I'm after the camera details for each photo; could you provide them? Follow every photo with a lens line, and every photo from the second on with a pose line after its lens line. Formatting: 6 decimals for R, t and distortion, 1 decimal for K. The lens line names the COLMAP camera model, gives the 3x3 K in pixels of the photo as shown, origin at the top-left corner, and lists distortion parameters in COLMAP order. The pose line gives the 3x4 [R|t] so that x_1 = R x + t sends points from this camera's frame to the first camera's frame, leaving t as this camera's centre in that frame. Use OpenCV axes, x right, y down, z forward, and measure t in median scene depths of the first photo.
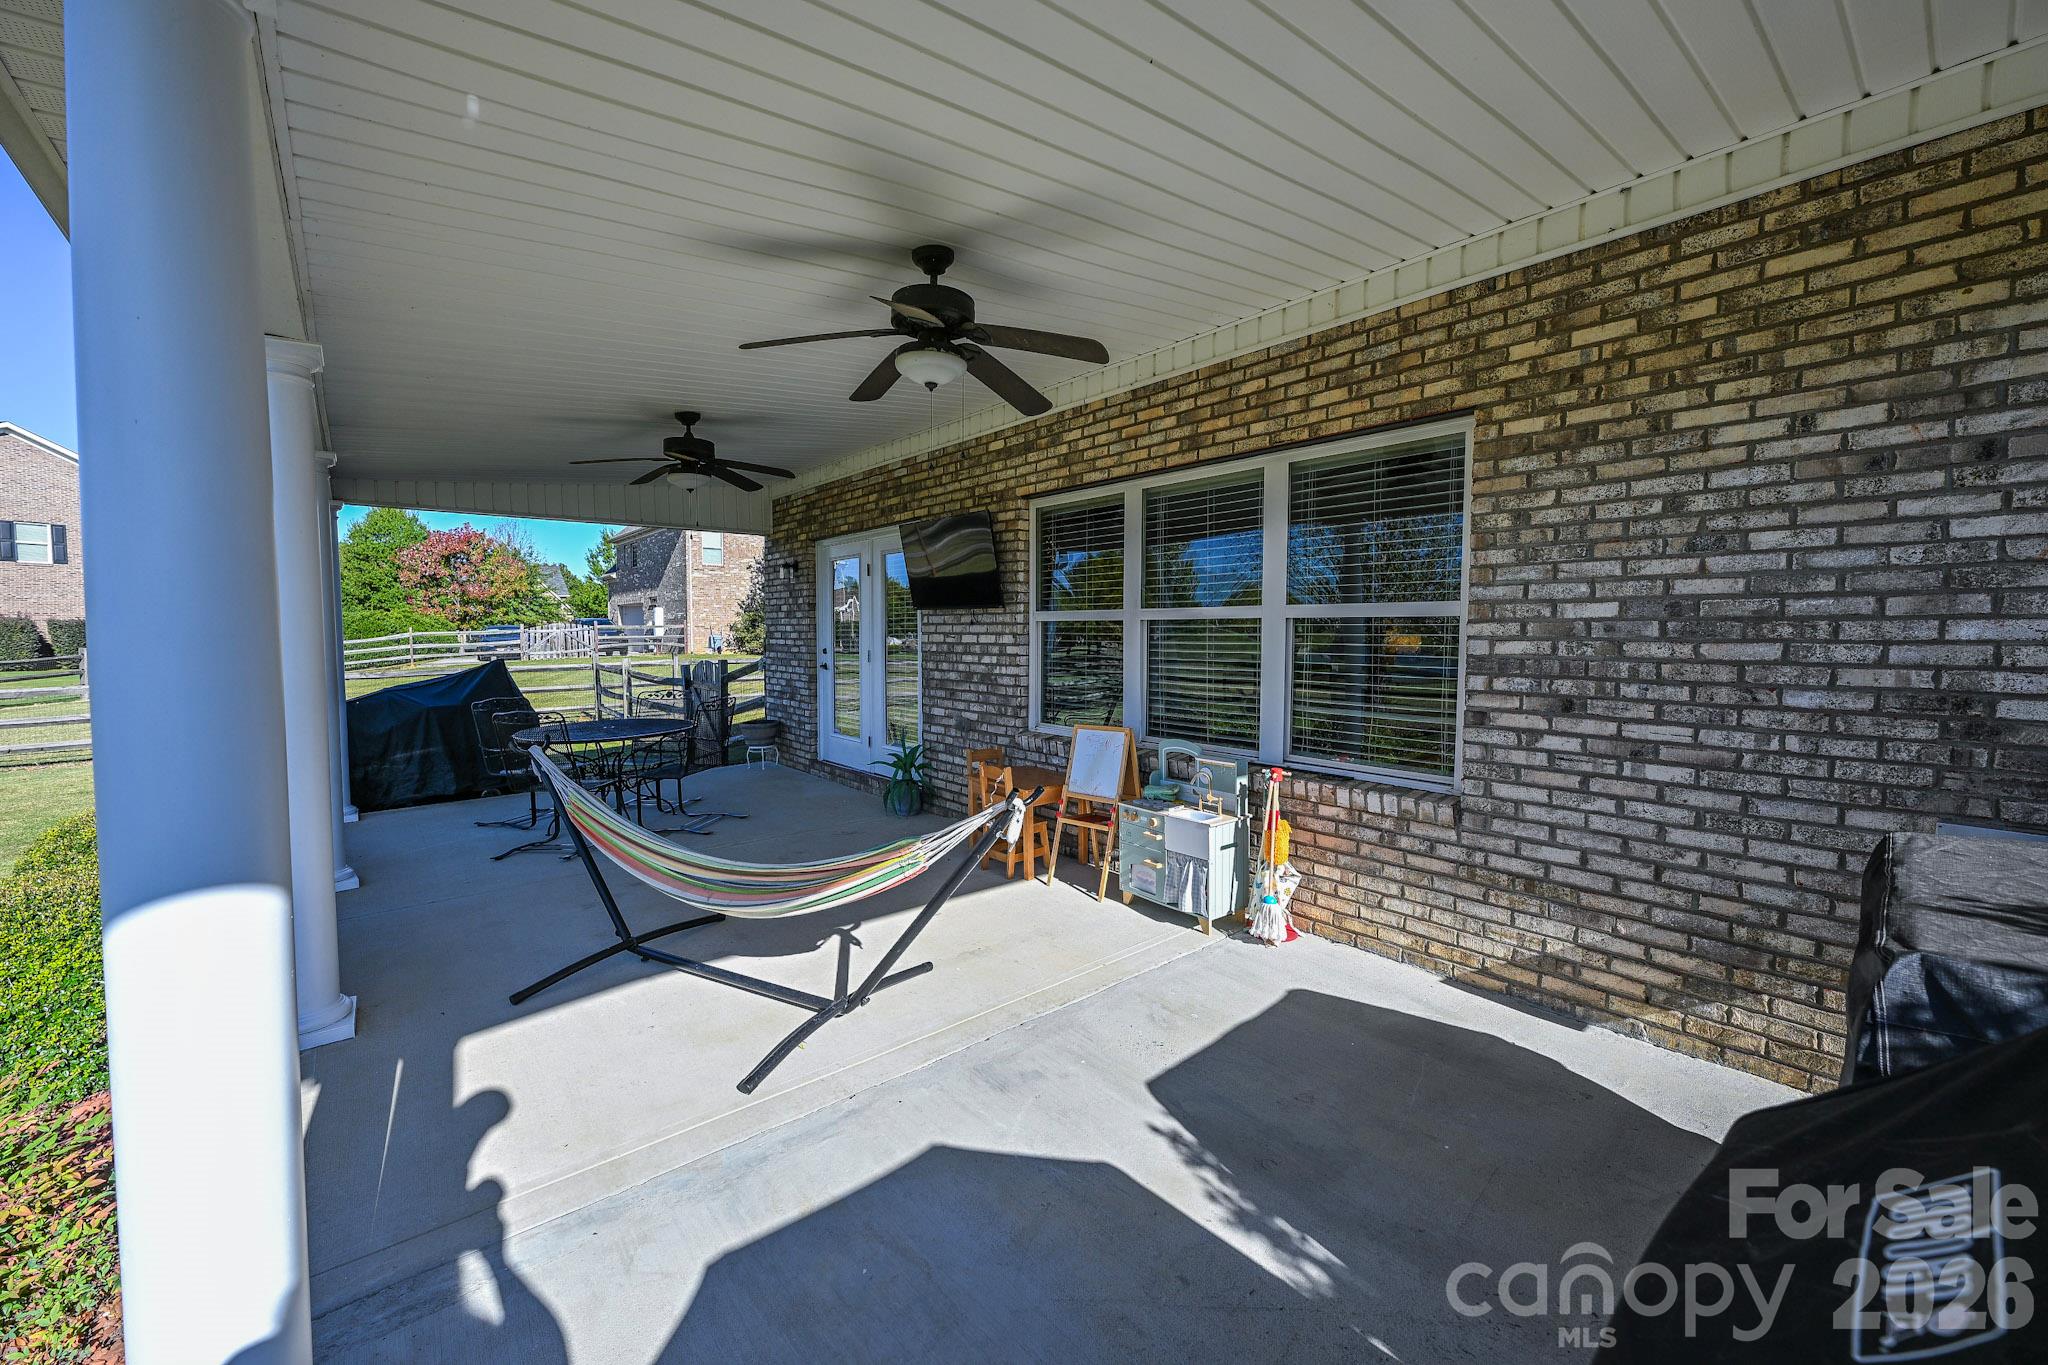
lens RADIAL K [[804.7, 0, 1026.1], [0, 804.7, 679.4], [0, 0, 1]] dist [-0.013882, 0.000282]
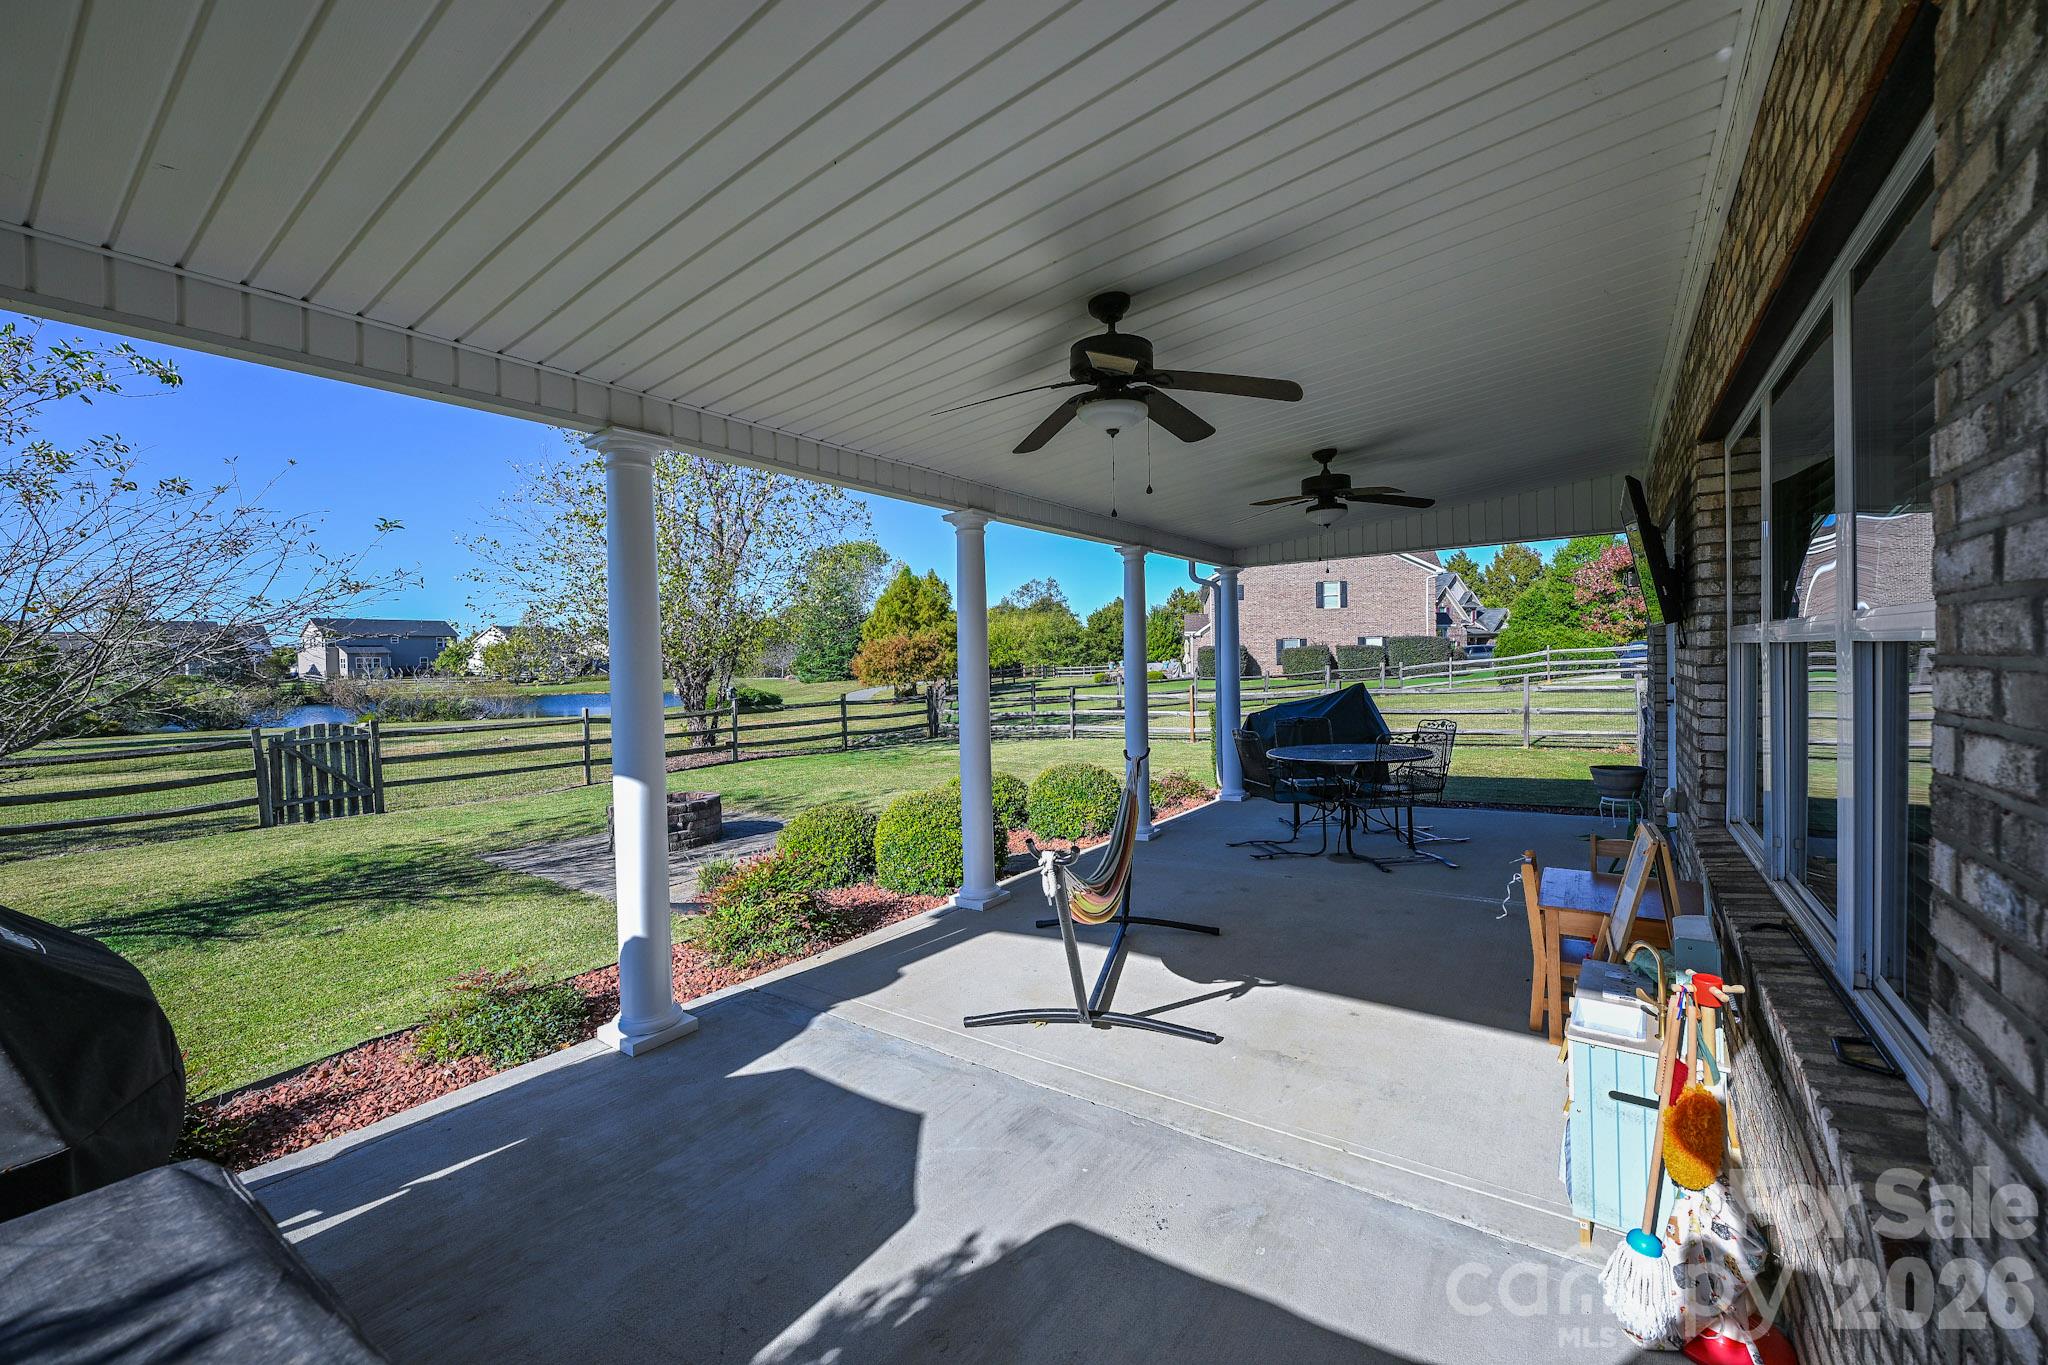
lens RADIAL K [[804.7, 0, 1024.4], [0, 804.7, 673.8], [0, 0, 1]] dist [-0.013882, 0.000282]
pose [[0.249562, 0.011889, -0.968286, 0.792376], [-0.035308, 0.999371, 0.003171, -0.058863], [0.967715, 0.033397, 0.249825, 0.620276]]
